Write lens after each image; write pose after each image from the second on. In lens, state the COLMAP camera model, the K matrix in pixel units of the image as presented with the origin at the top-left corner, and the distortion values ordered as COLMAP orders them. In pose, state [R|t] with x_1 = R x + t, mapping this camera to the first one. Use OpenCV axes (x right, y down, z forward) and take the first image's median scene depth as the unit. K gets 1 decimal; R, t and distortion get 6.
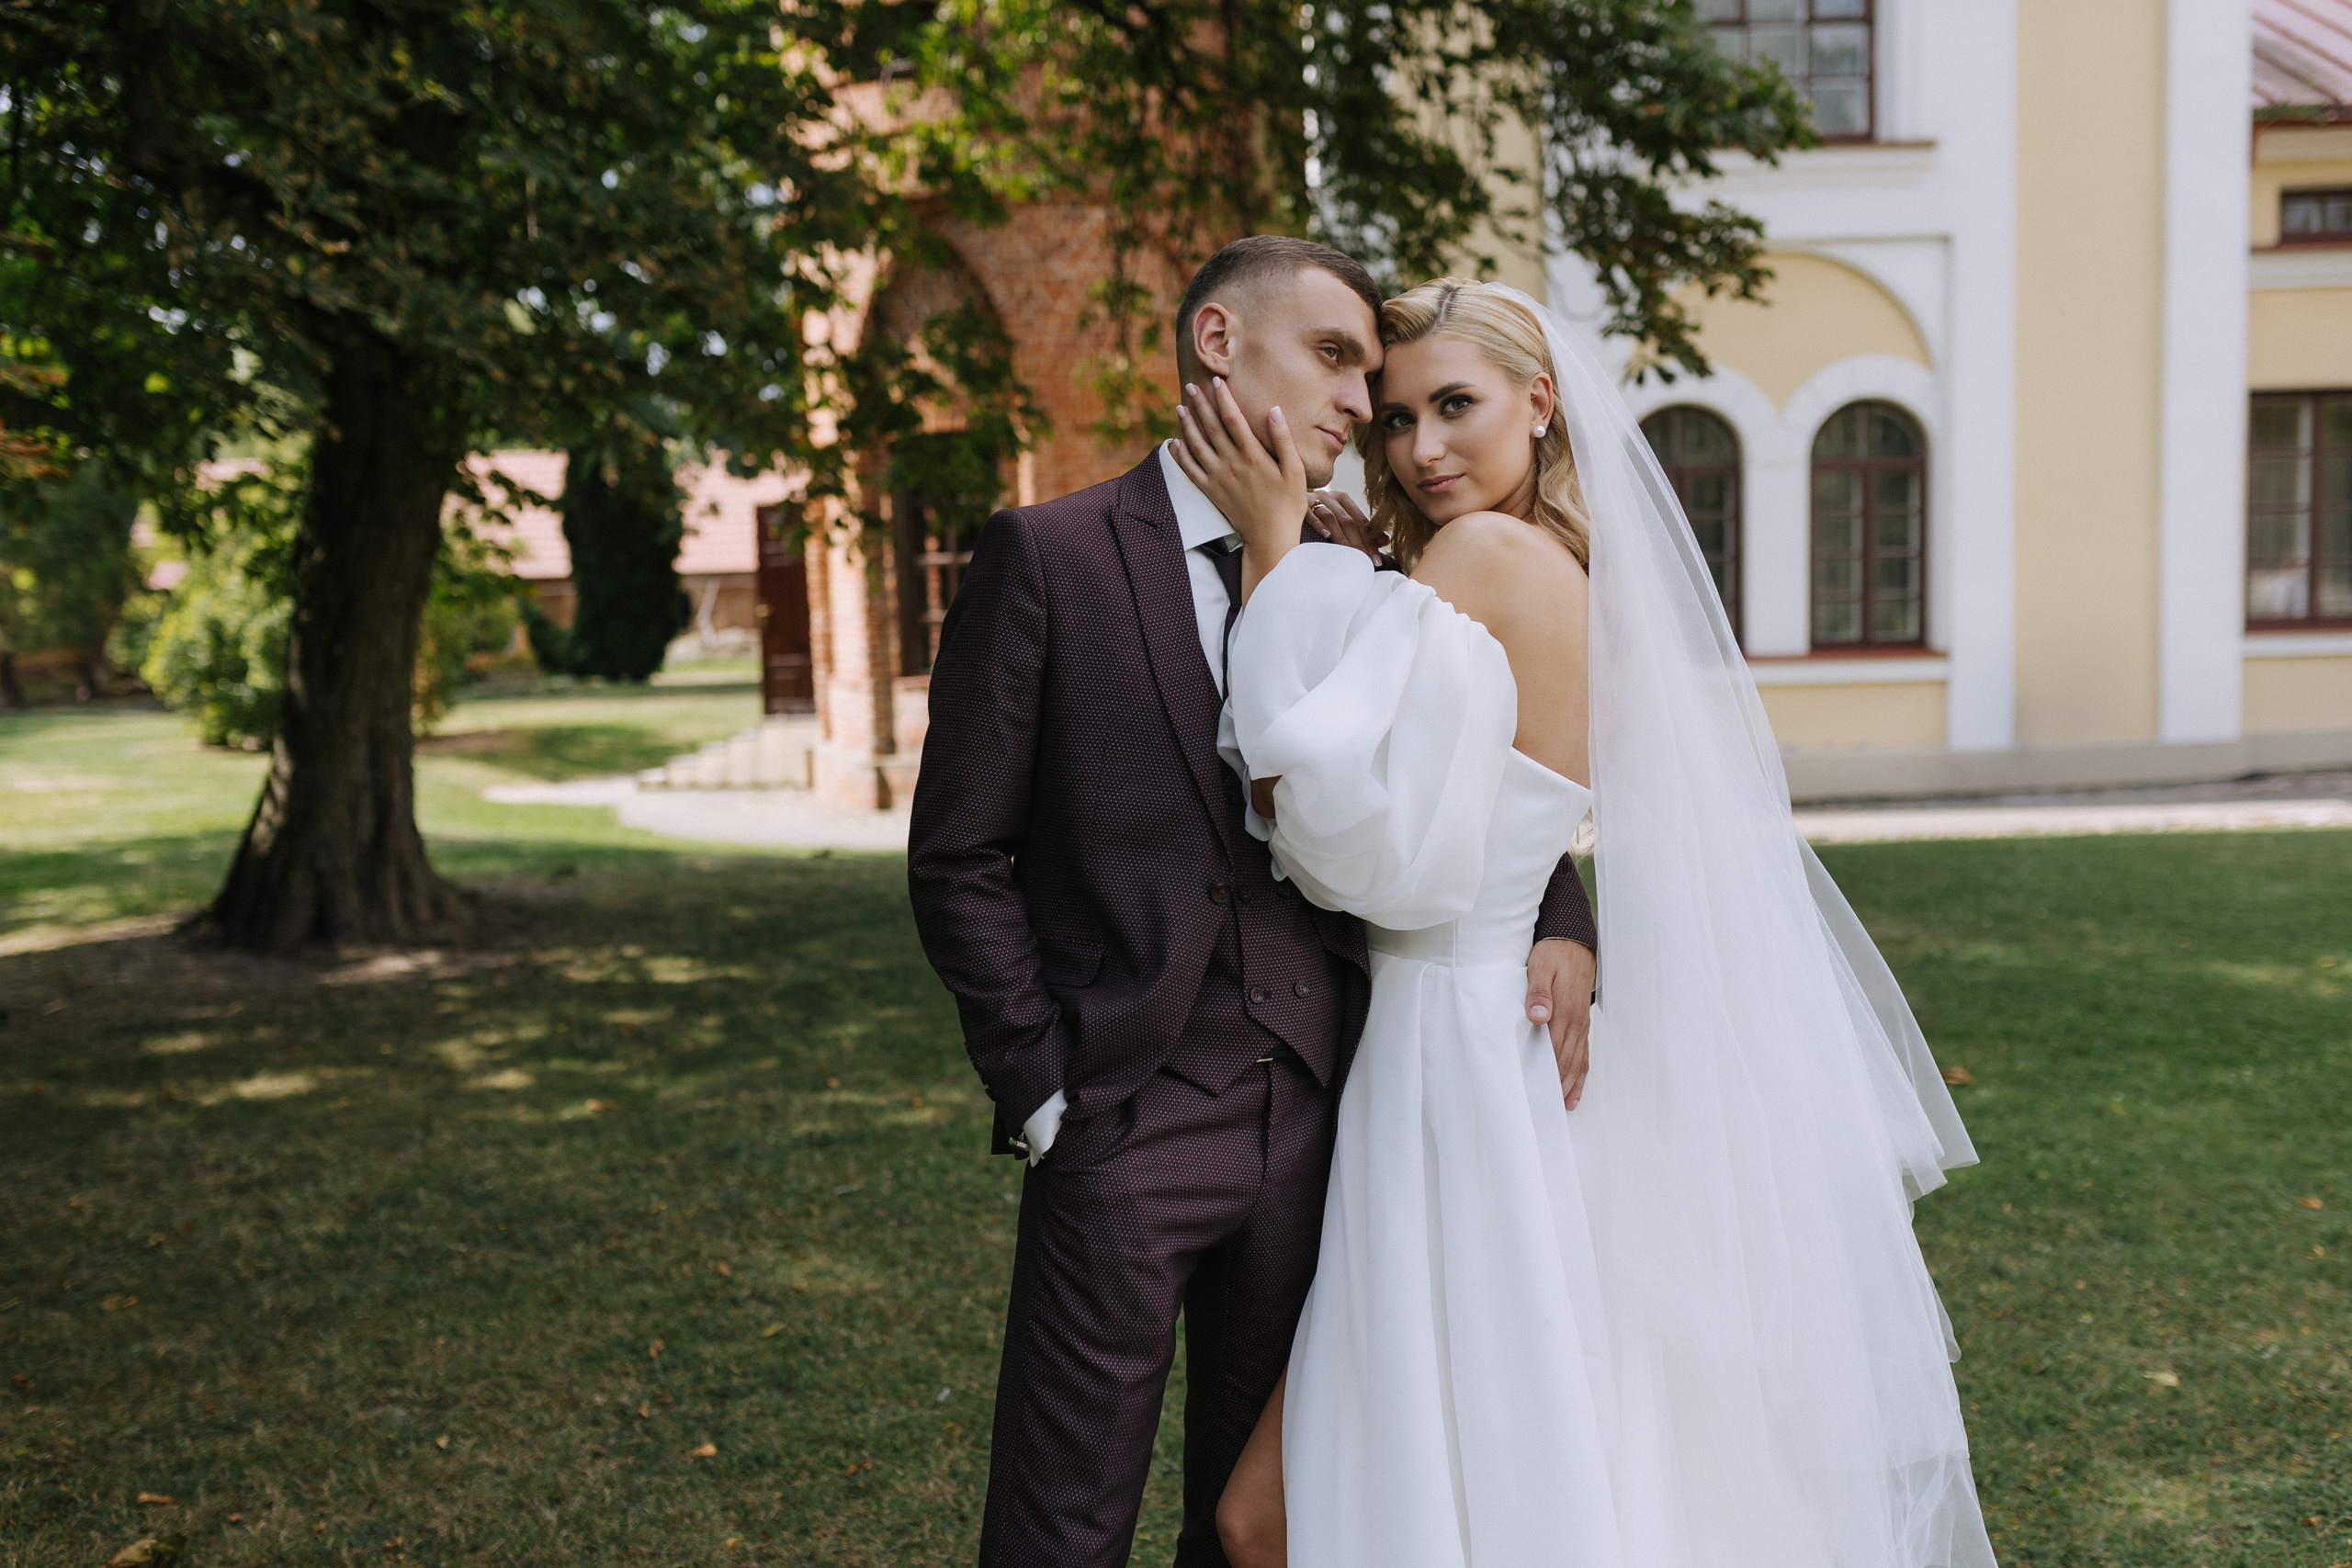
lens RADIAL K [[2281.4, 0, 1178.3], [0, 2281.4, 826.0], [0, 0, 1]] dist [-0.003937, 0.015392]
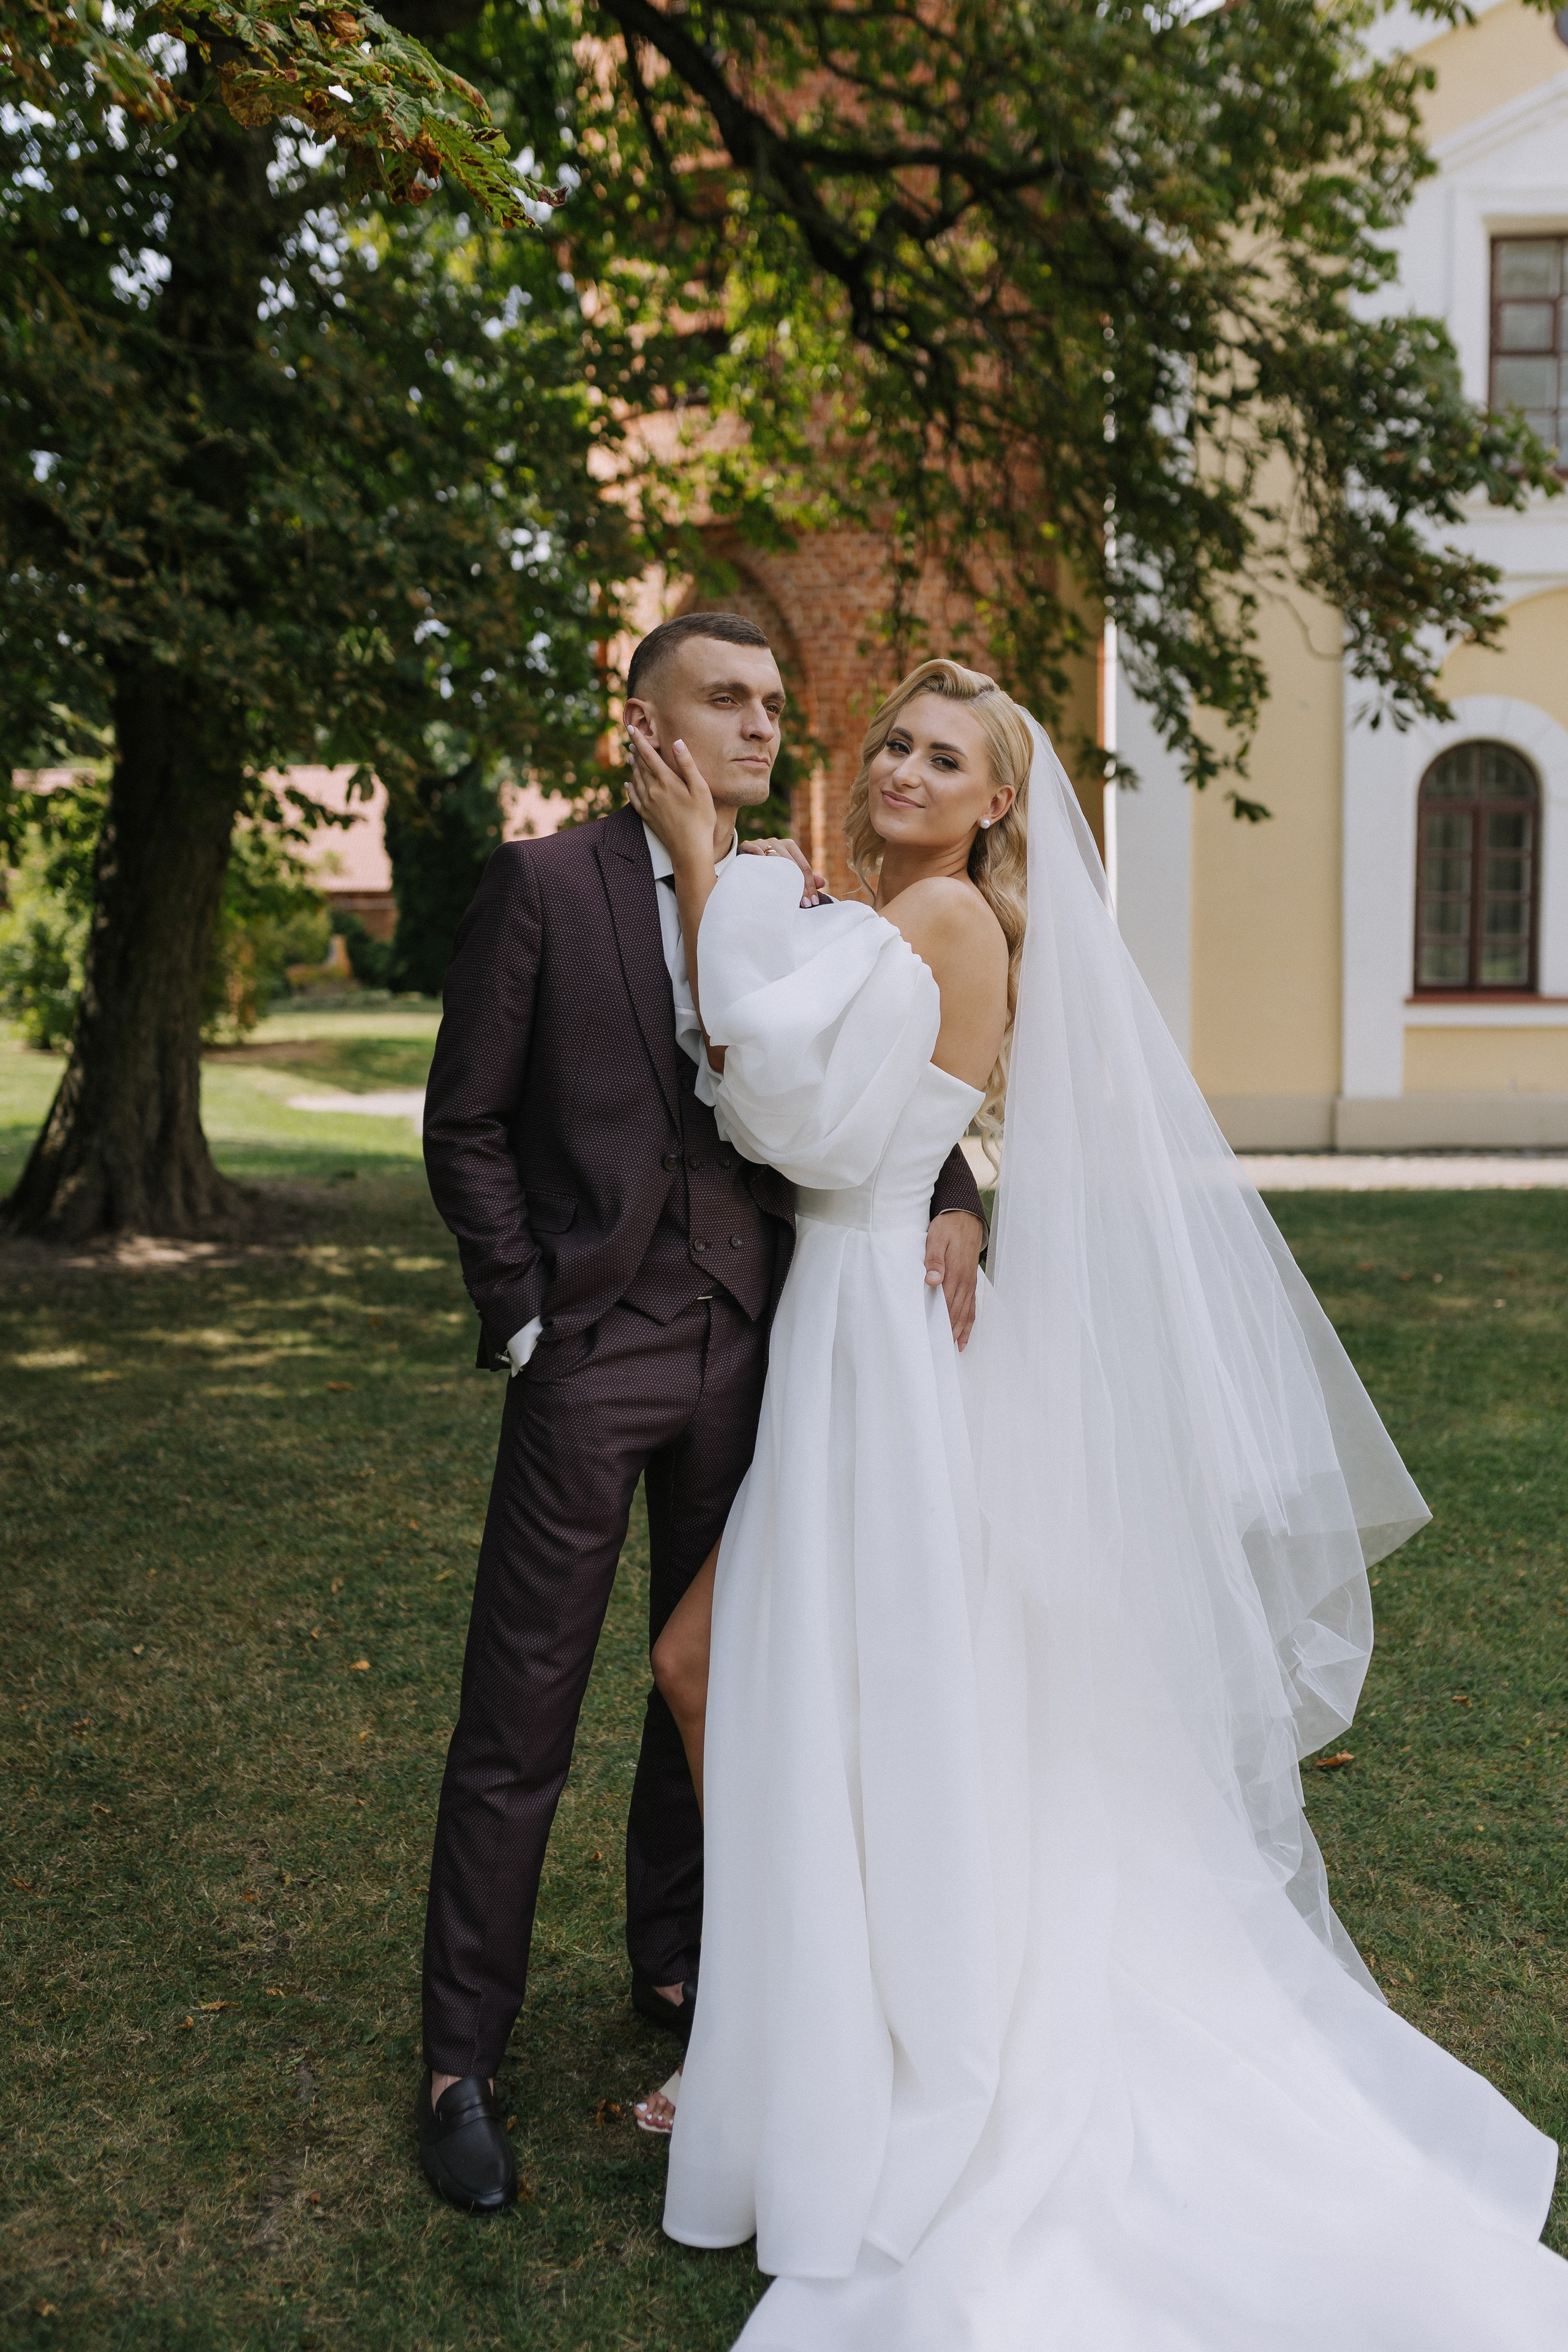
lens RADIAL K [[2281.6, 0, 784.0], [0, 2281.6, 1176.0], [0, 0, 1]] dist [-0.003937, 0.015392]
pose [[0.996096, 0.031709, -0.082391, 0.066745], [-0.030848, 0.999456, 0.011702, 0.007714], [0.082717, -0.009115, 0.996531, -0.083976]]
